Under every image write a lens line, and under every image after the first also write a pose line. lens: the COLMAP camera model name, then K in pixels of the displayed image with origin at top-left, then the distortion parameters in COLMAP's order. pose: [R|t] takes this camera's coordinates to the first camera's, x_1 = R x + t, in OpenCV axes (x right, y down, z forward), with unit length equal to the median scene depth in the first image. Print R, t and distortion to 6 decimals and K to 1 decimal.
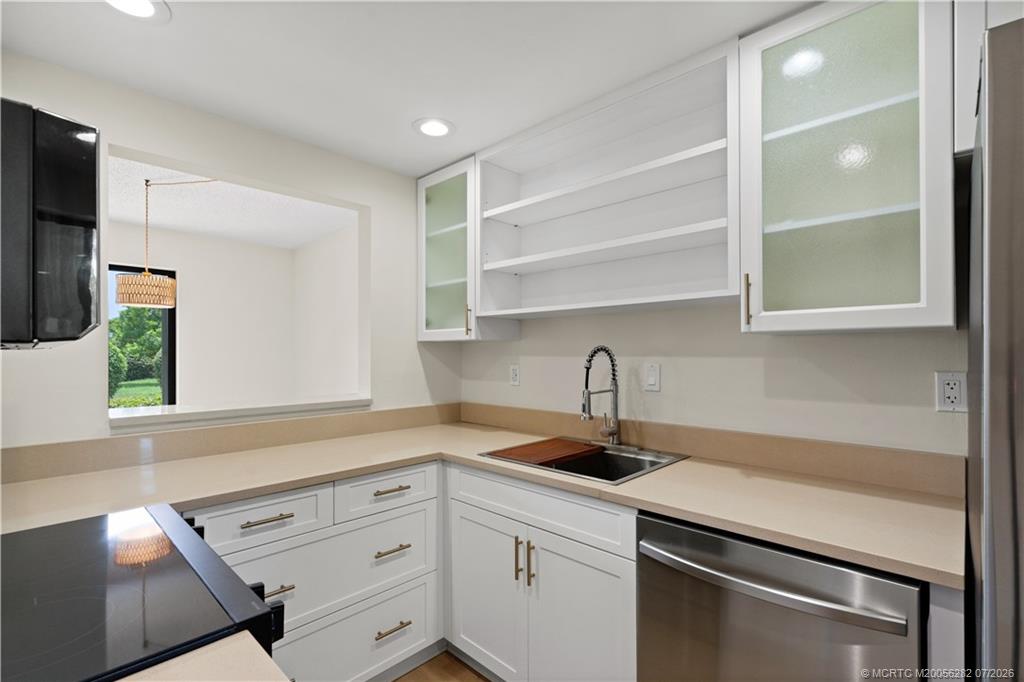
lens RADIAL K [[467.3, 0, 505.0], [0, 467.3, 349.9], [0, 0, 1]] dist [-0.009659, 0.001007]
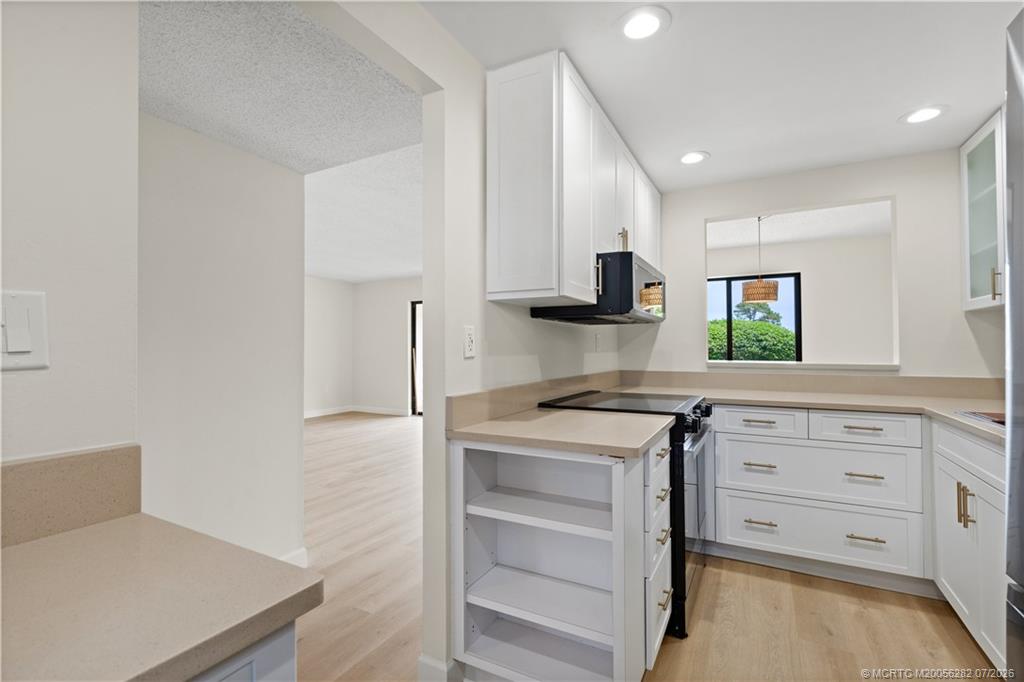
lens RADIAL K [[467.3, 0, 510.5], [0, 467.3, 339.6], [0, 0, 1]] dist [-0.009659, 0.001007]
pose [[0.281394, -0.009523, -0.959545, 0.611917], [0.005936, 0.999949, -0.008184, 0.056364], [0.959574, -0.003393, 0.281436, -0.242642]]
